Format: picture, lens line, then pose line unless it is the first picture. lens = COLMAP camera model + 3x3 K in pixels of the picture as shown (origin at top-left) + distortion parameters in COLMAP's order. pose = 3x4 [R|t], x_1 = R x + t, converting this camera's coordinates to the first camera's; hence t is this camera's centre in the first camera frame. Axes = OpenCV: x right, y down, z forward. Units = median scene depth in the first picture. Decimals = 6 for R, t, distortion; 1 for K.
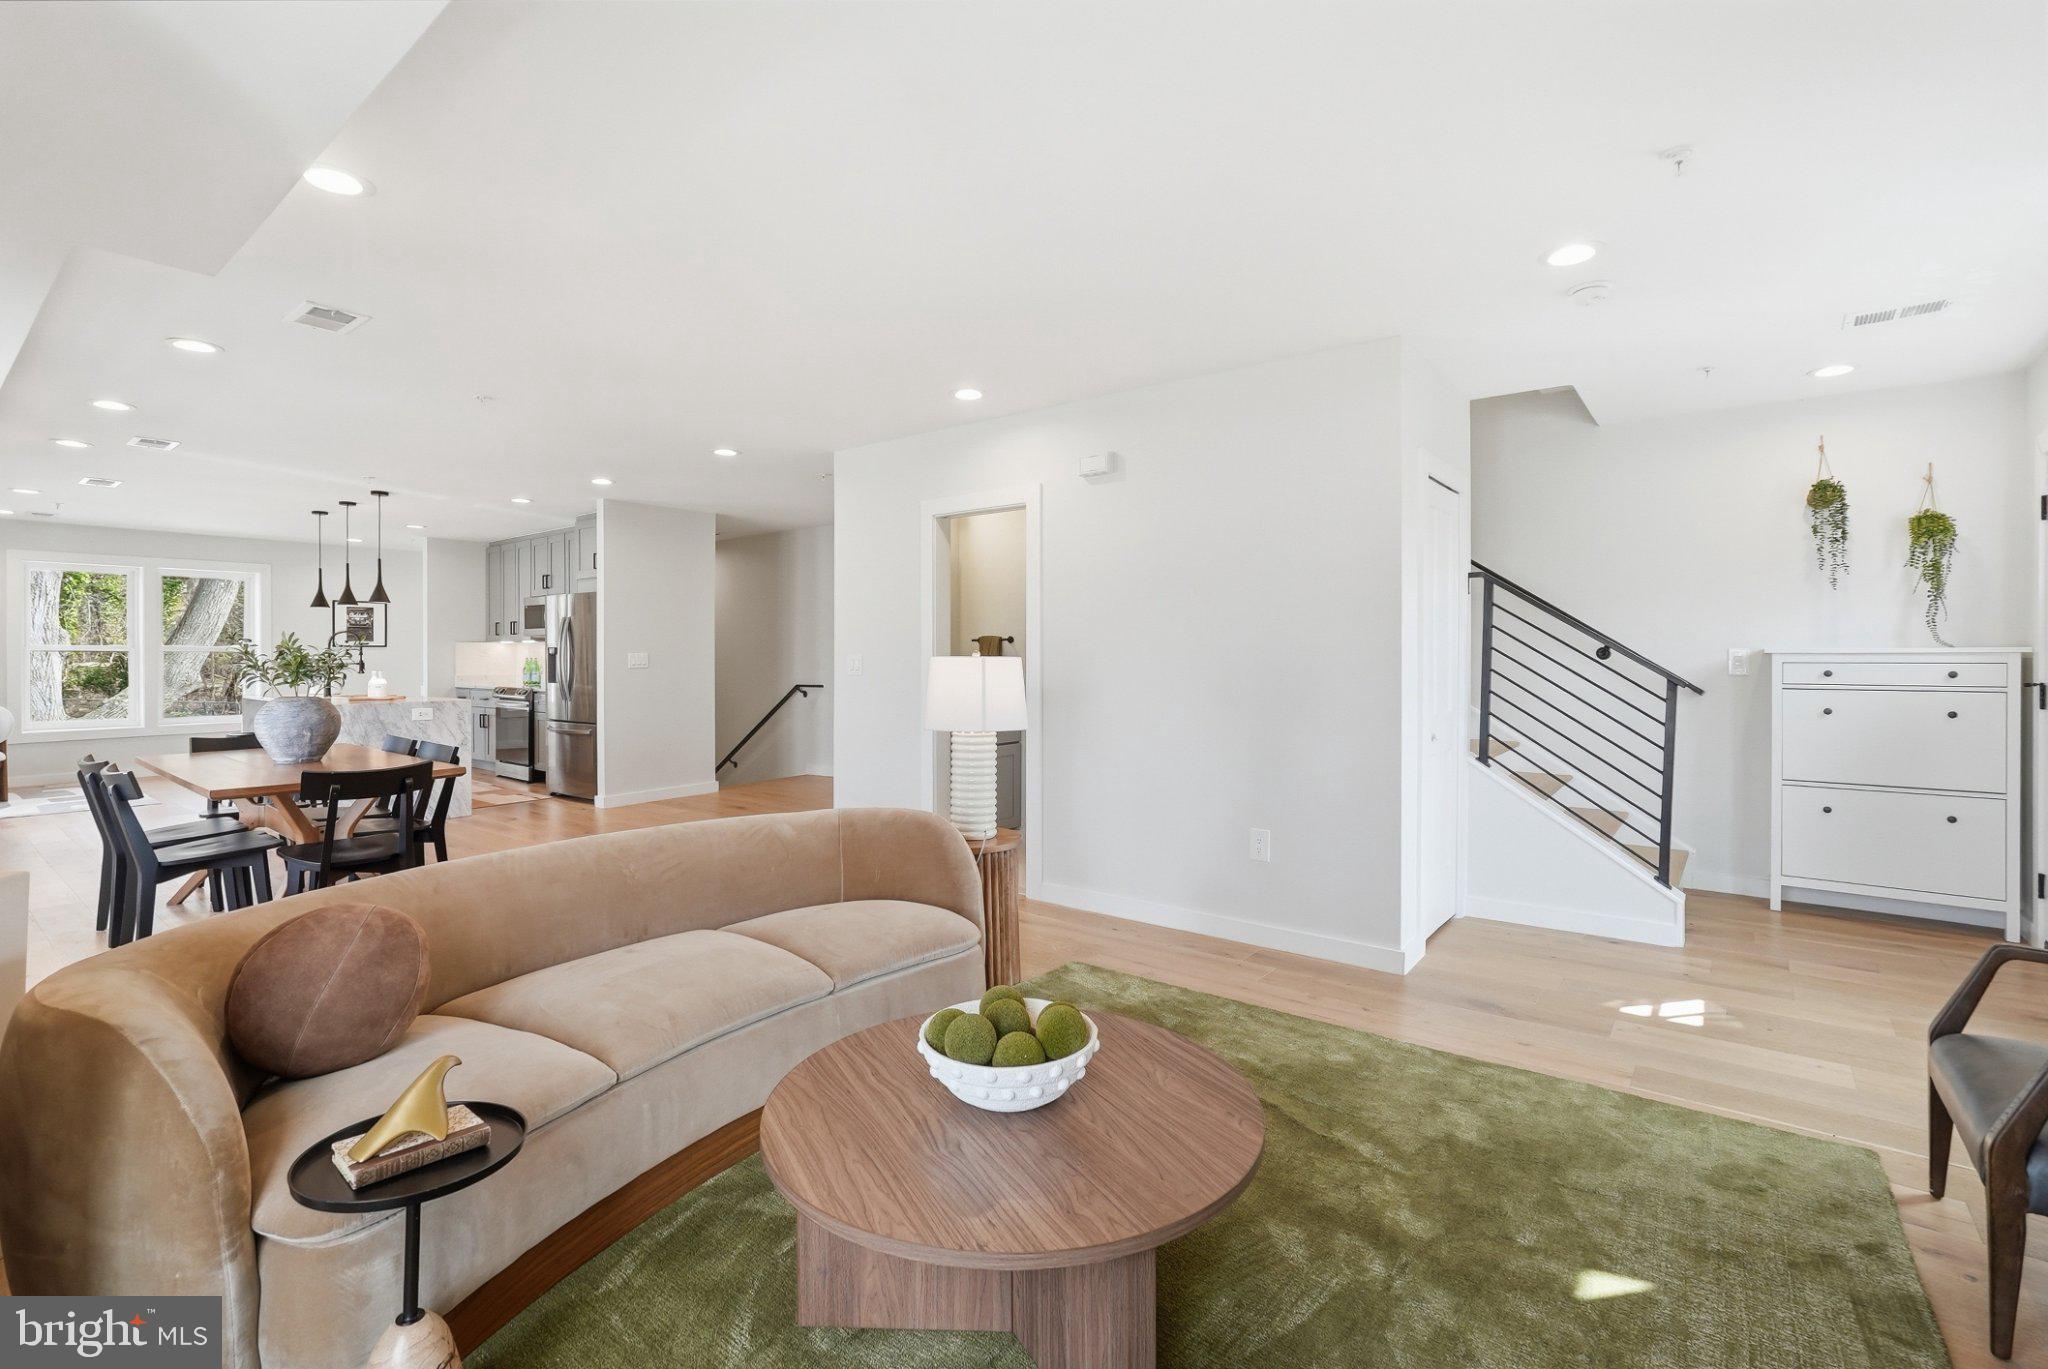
lens RADIAL K [[932.3, 0, 1023.9], [0, 932.3, 655.2], [0, 0, 1]] dist [-0.000235, 0.001872]
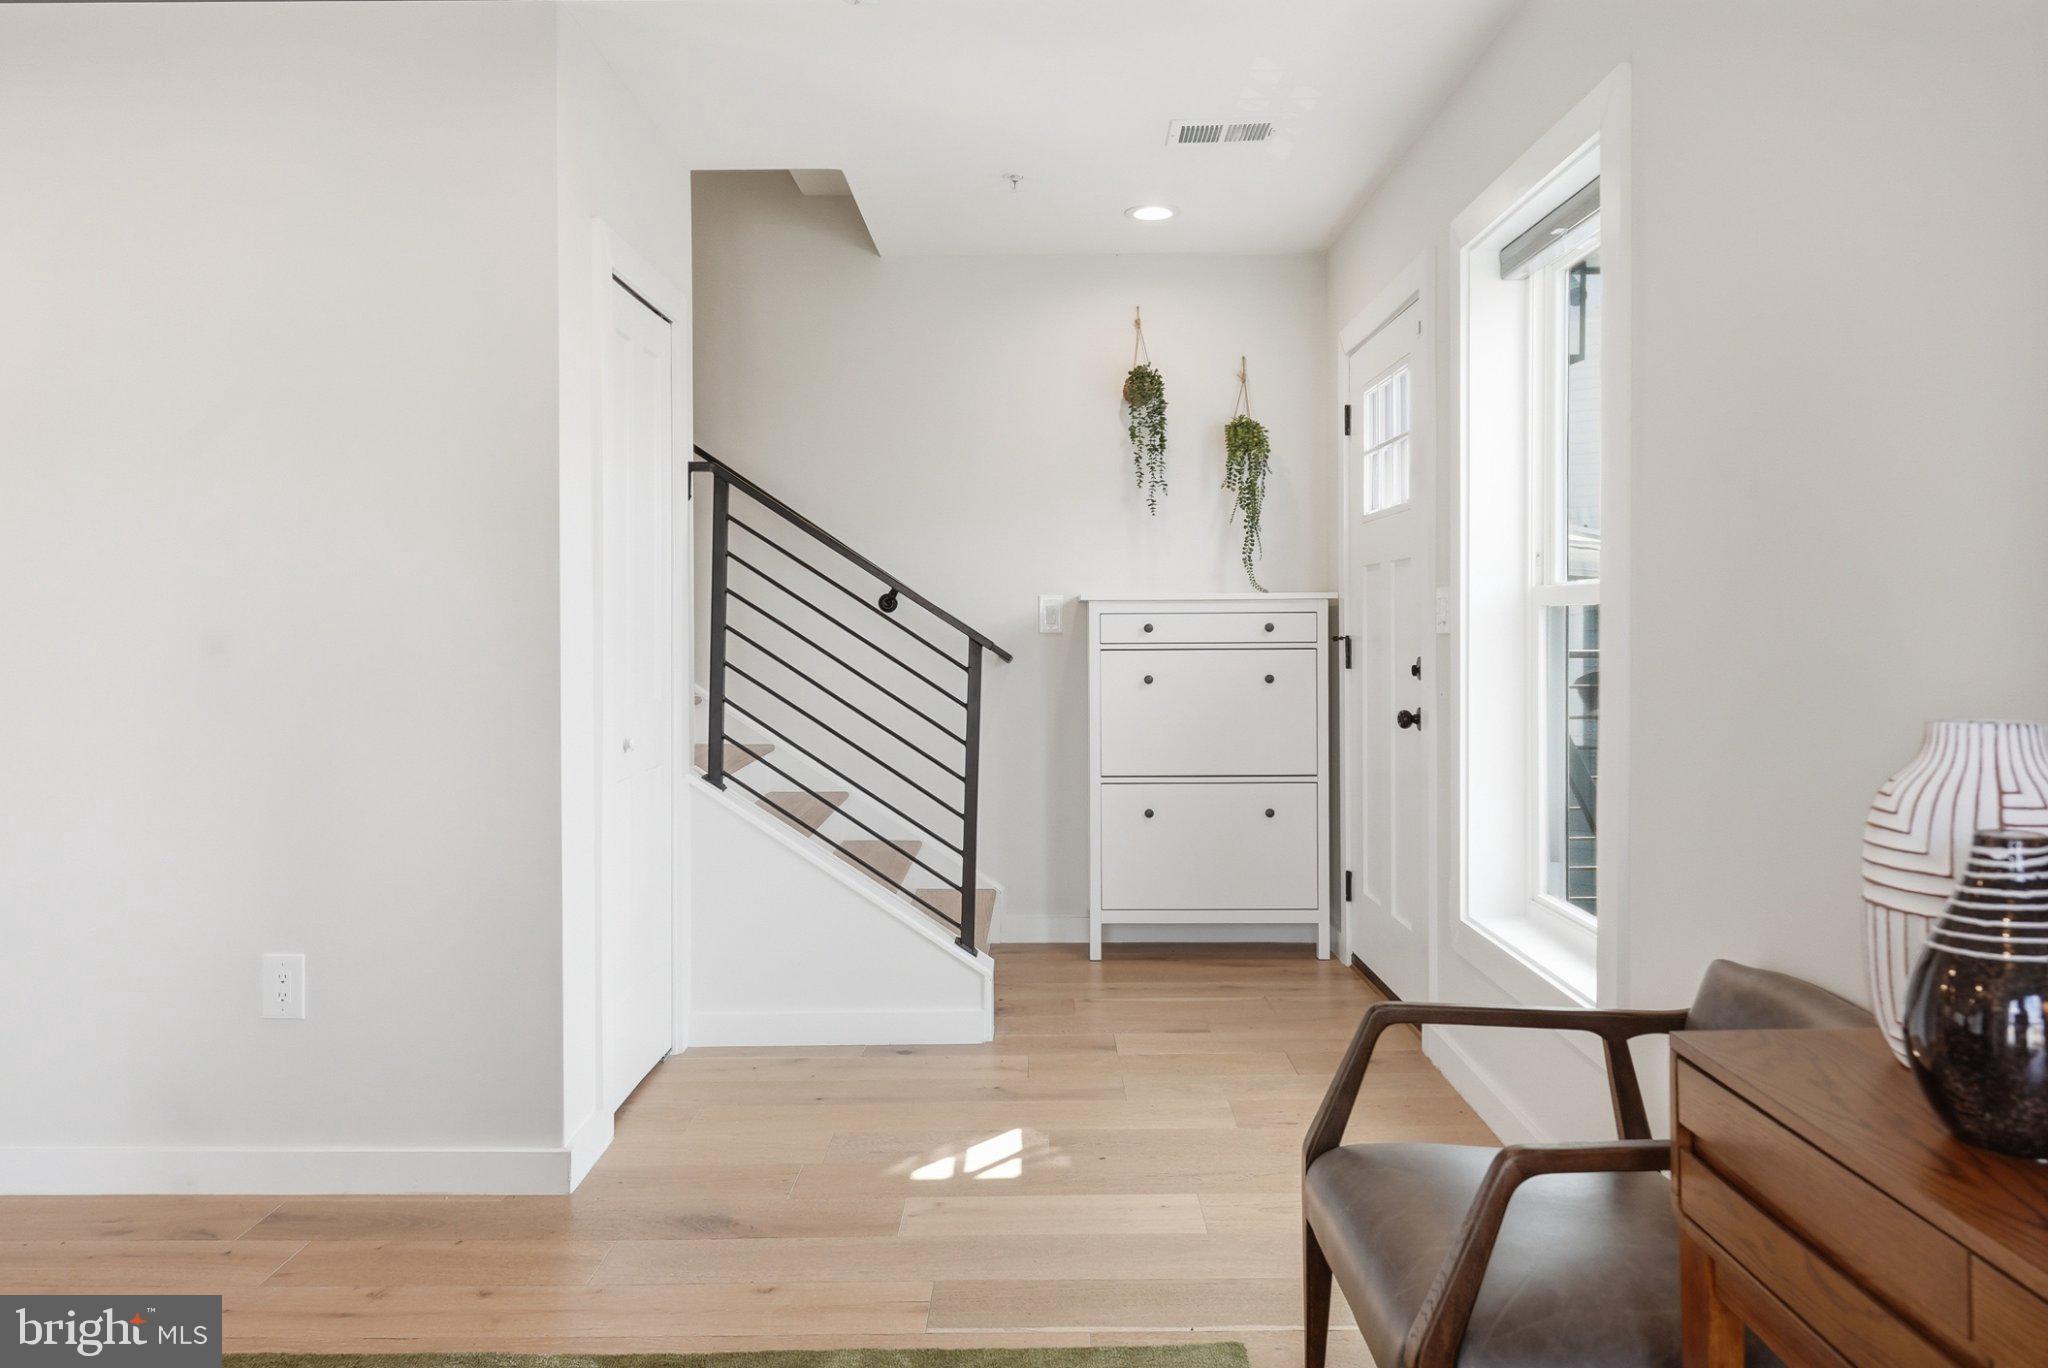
lens RADIAL K [[1171.9, 0, 1024.0], [0, 1171.9, 684.0], [0, 0, 1]] dist [0.001835, 0.001041]
pose [[0.790889, -0.027267, 0.611352, 0.216132], [0.005656, 0.999290, 0.037252, 0.028346], [-0.611933, -0.026004, 0.790482, 0.325109]]
